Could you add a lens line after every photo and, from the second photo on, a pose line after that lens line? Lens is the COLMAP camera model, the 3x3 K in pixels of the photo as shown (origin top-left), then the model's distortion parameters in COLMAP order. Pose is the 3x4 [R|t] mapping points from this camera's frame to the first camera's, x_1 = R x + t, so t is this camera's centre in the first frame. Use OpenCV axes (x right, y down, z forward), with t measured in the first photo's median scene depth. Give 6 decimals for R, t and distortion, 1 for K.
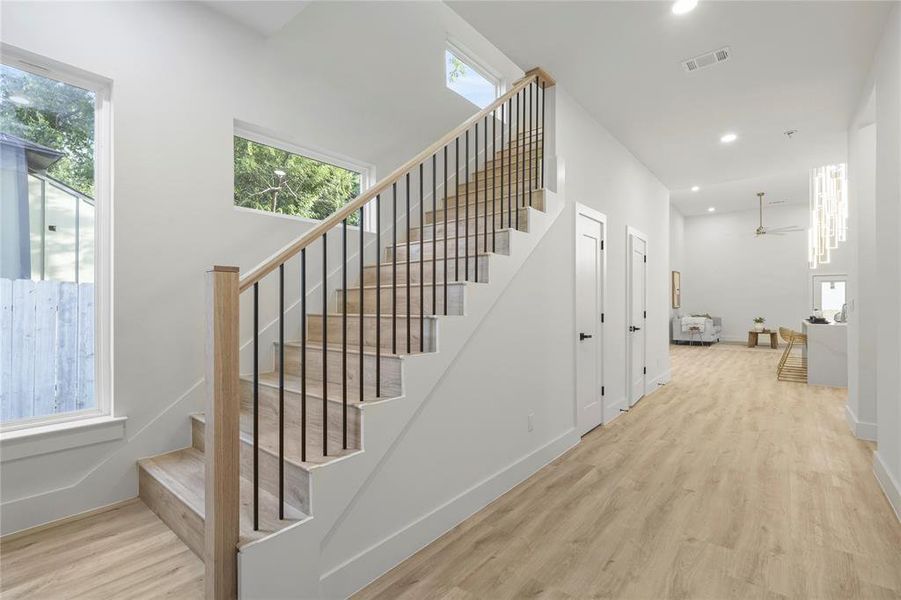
lens RADIAL K [[411.1, 0, 450.5], [0, 411.1, 300.0], [0, 0, 1]] dist [0.002810, 0.000118]
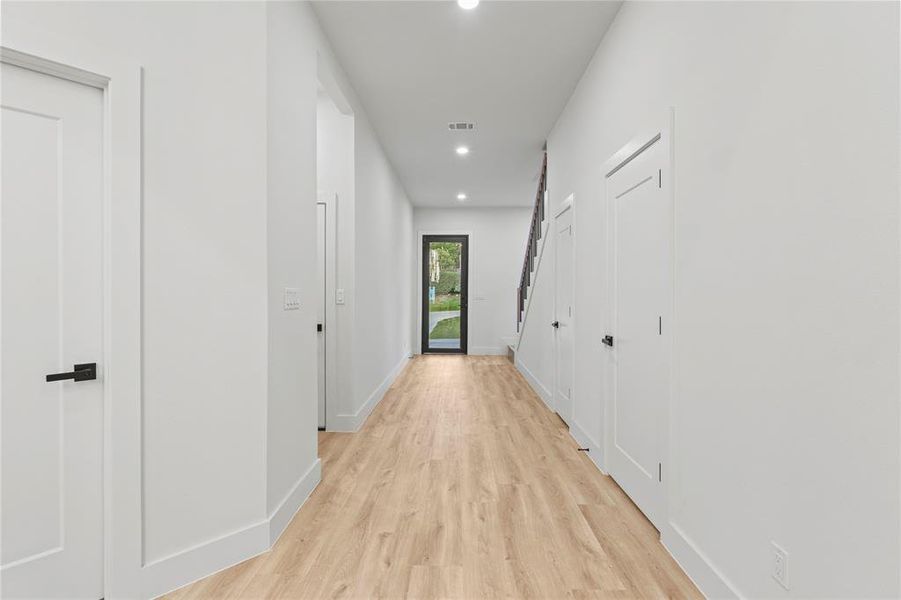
lens RADIAL K [[797.8, 0, 450.5], [0, 797.8, 300.0], [0, 0, 1]] dist [0.001303, 0.000090]
pose [[-0.796651, -0.002629, -0.604434, 0.772409], [-0.001695, 0.999996, -0.002116, 0.010473], [0.604438, -0.000661, -0.796652, 1.056593]]
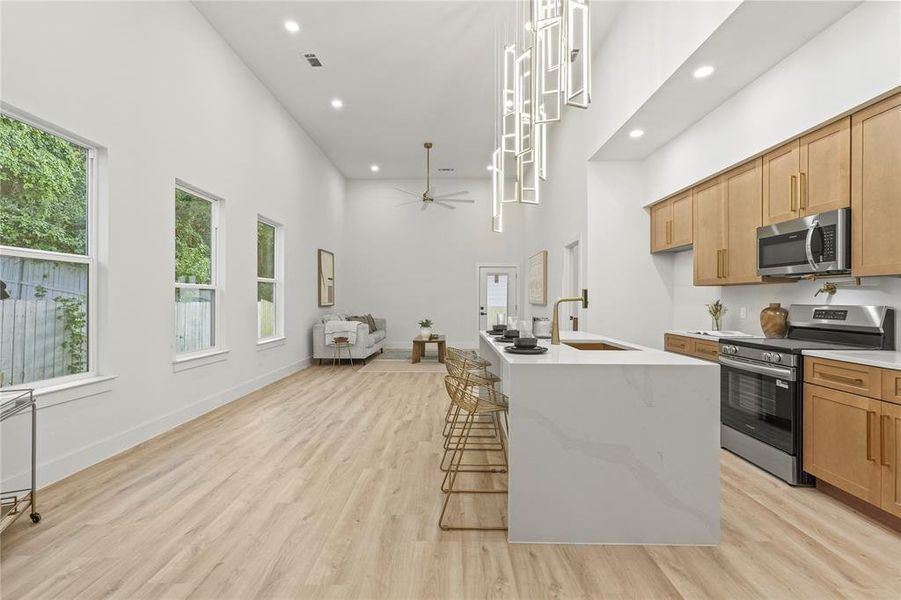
lens RADIAL K [[415.0, 0, 451.7], [0, 415.0, 303.3], [0, 0, 1]] dist [0.001300, 0.000044]
pose [[0.780331, -0.001347, 0.625365, 0.338989], [-0.006079, 0.999934, 0.009739, 0.007499], [-0.625337, -0.011401, 0.780272, 0.416194]]
